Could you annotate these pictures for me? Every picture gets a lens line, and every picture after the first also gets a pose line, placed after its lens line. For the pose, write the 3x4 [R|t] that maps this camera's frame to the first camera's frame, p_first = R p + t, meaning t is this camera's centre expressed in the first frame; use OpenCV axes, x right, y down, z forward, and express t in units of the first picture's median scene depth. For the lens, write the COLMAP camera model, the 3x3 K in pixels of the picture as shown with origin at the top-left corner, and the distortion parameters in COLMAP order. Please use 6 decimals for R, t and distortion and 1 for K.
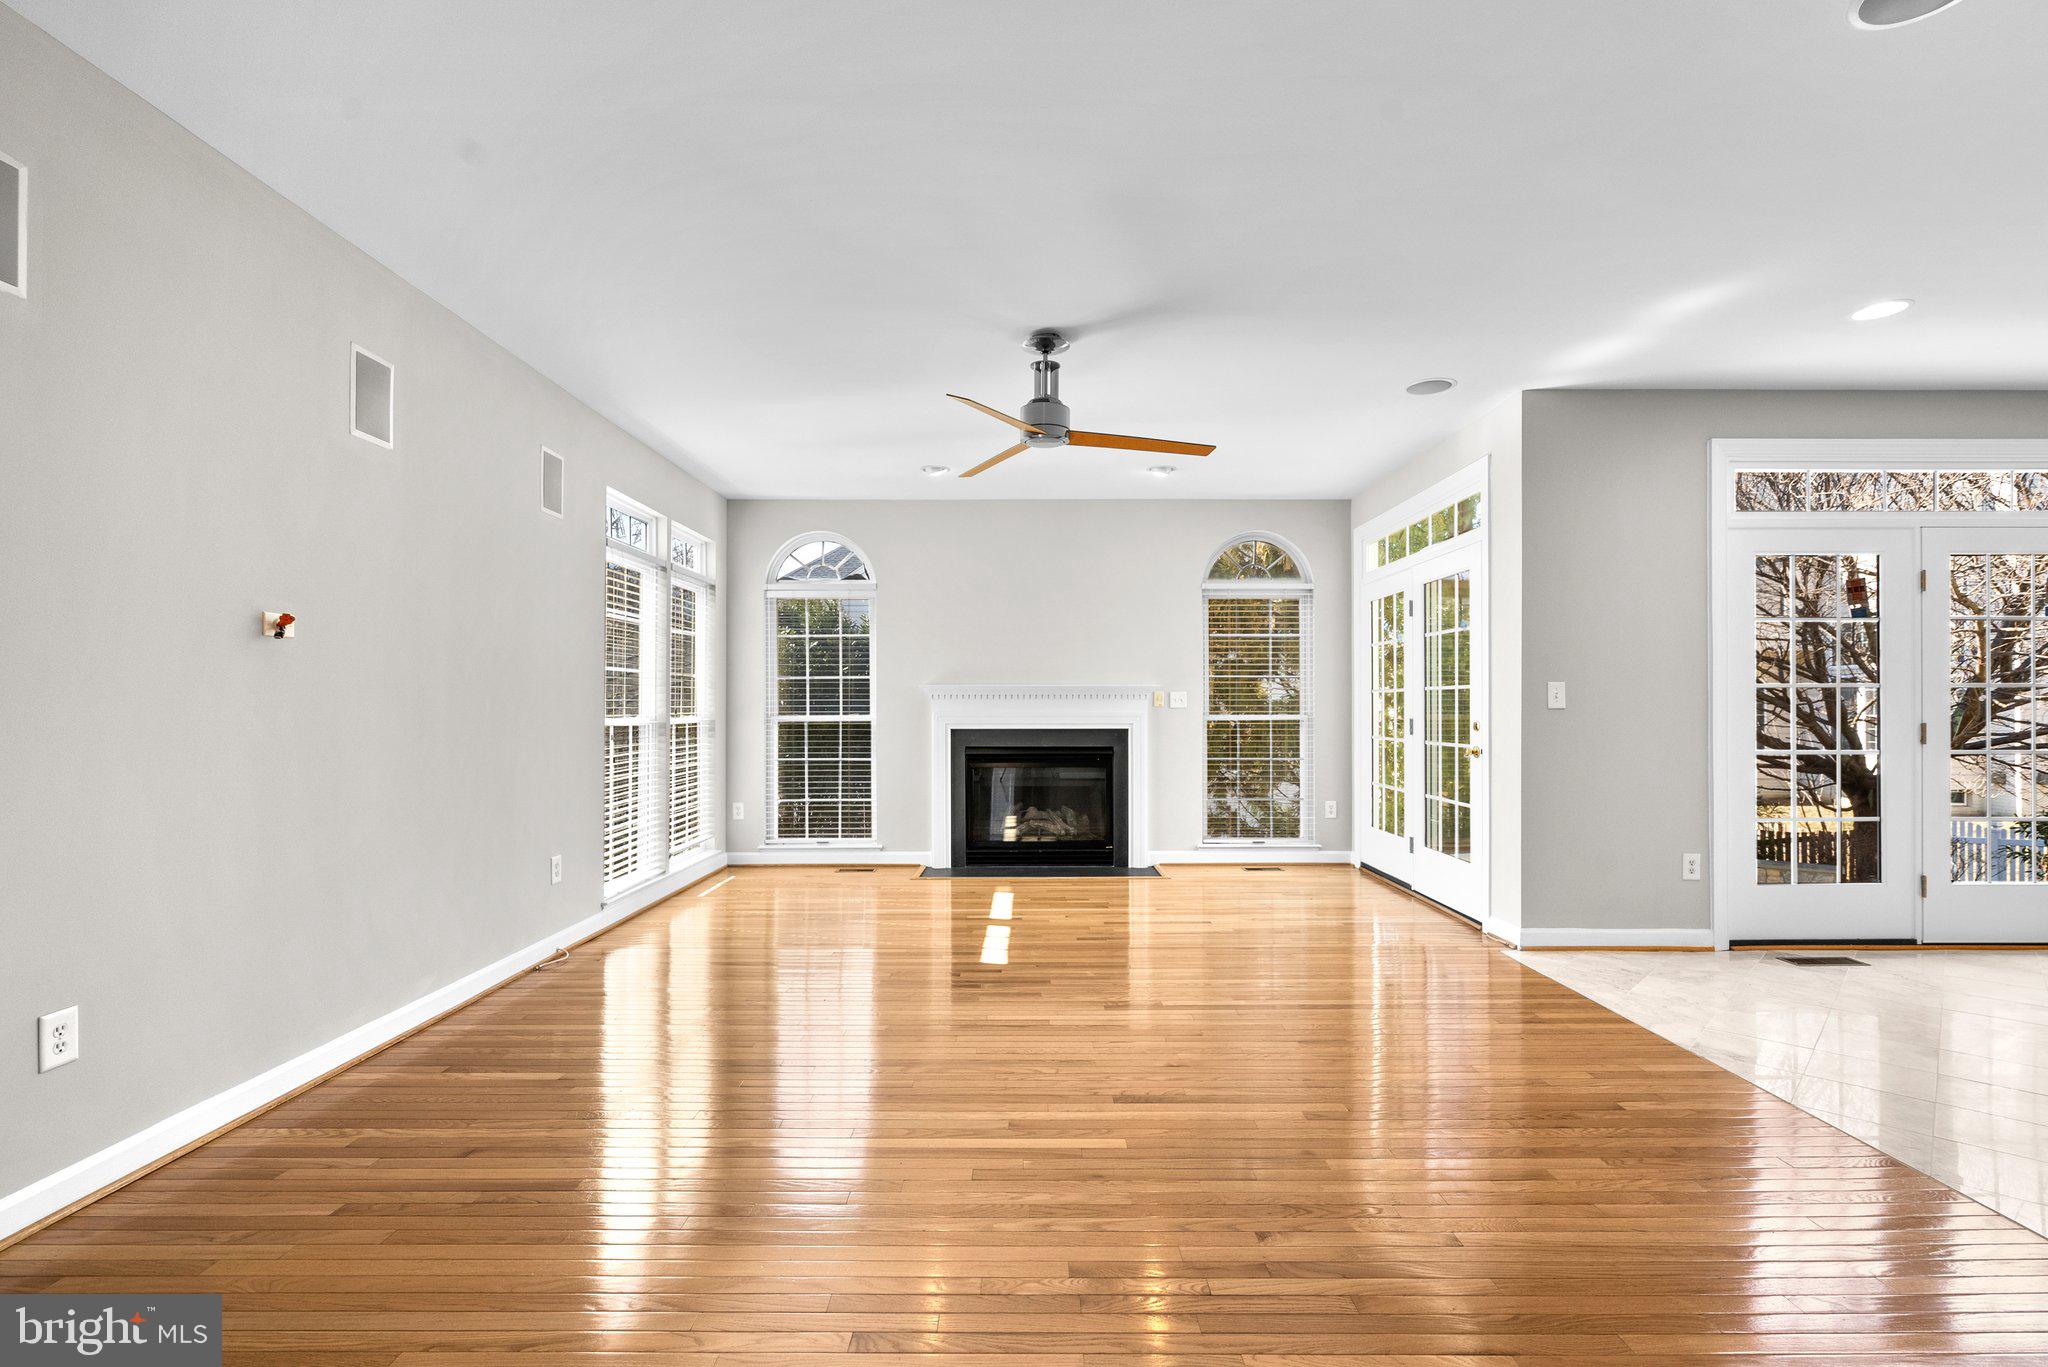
lens RADIAL K [[938.7, 0, 1024.0], [0, 938.7, 683.5], [0, 0, 1]] dist [-0.005748, -0.000159]
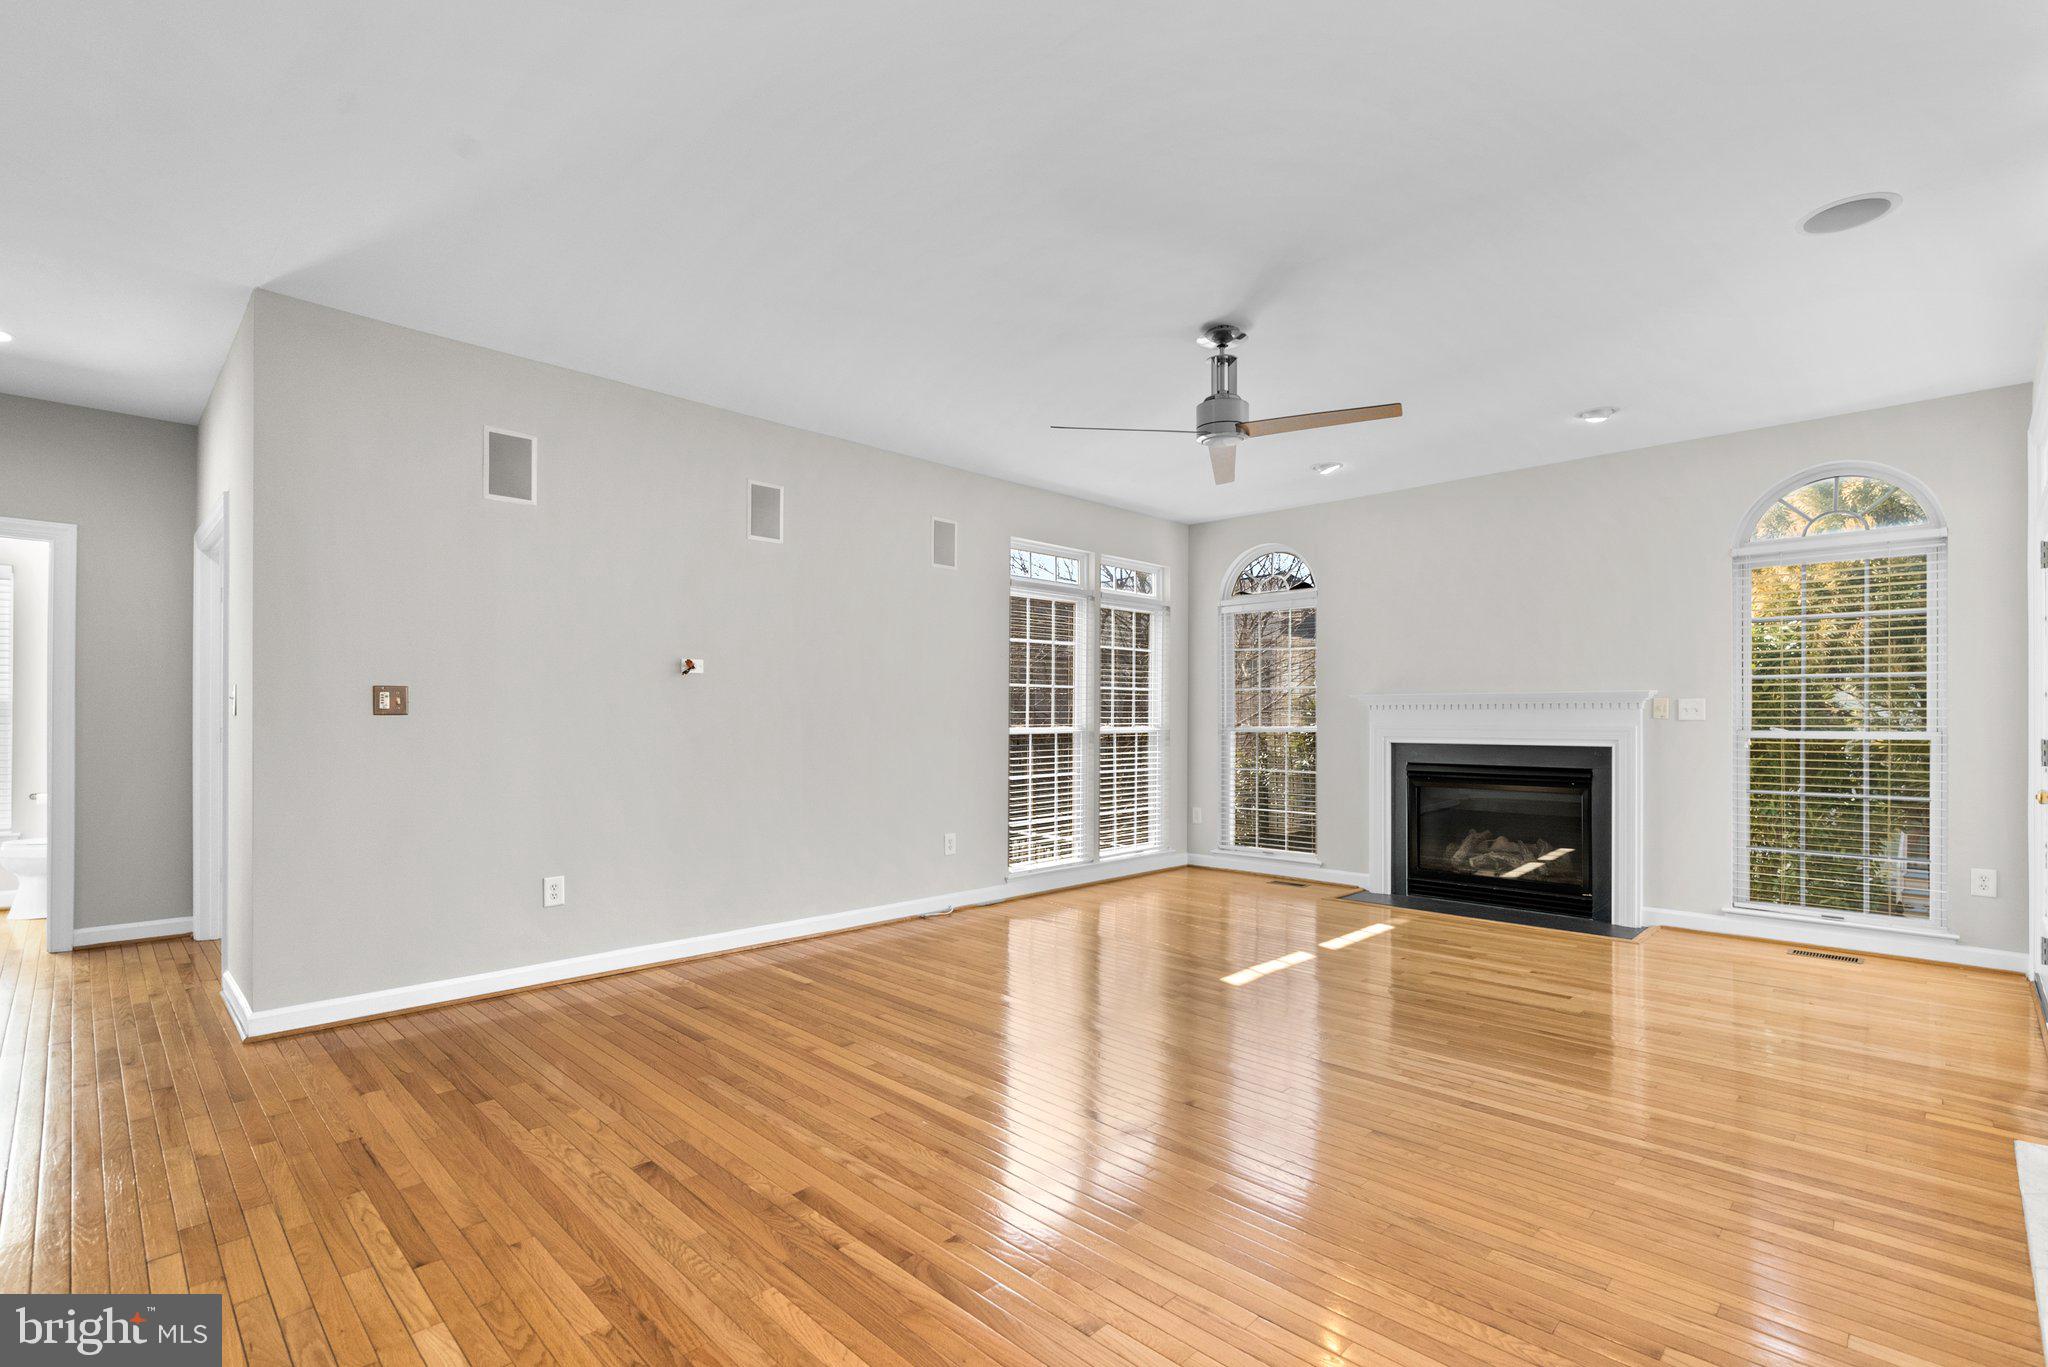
lens RADIAL K [[941.9, 0, 1026.5], [0, 941.9, 695.7], [0, 0, 1]] dist [-0.011479, 0.000364]
pose [[0.708511, -0.014825, -0.705544, 0.321822], [0.015301, 0.999867, -0.005643, 0.002652], [0.705534, -0.006797, 0.708644, 0.105413]]
